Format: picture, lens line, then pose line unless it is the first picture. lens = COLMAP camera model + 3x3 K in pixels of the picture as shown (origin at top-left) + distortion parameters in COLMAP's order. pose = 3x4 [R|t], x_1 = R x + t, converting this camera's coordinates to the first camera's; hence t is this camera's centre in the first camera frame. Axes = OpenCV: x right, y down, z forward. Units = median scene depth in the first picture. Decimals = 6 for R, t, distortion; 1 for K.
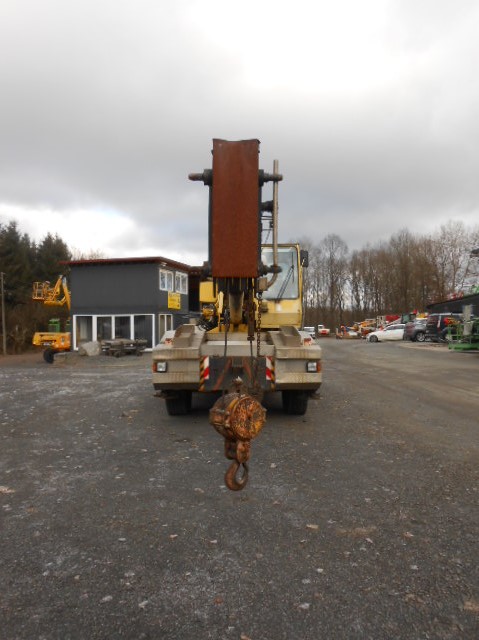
lens RADIAL K [[498.8, 0, 240.0], [0, 498.8, 321.8], [0, 0, 1]] dist [-0.026023, 0.042997]
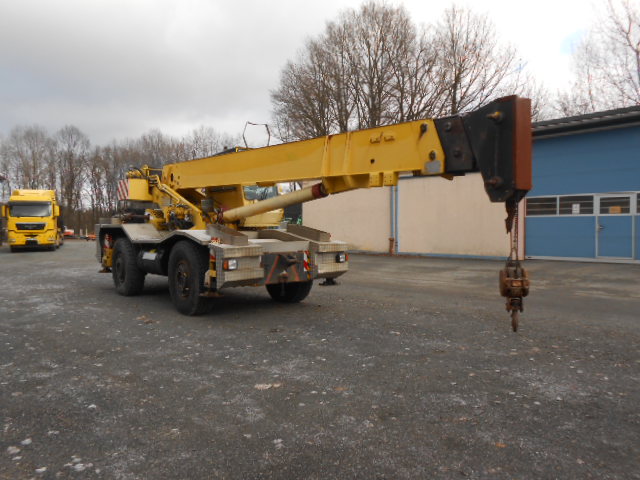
lens RADIAL K [[498.8, 0, 320.1], [0, 498.8, 238.5], [0, 0, 1]] dist [-0.026023, 0.042997]
pose [[0.786219, -0.024958, 0.617444, -0.362143], [0.004645, 0.999395, 0.034482, 0.001041], [-0.617930, -0.024242, 0.785859, 0.050876]]
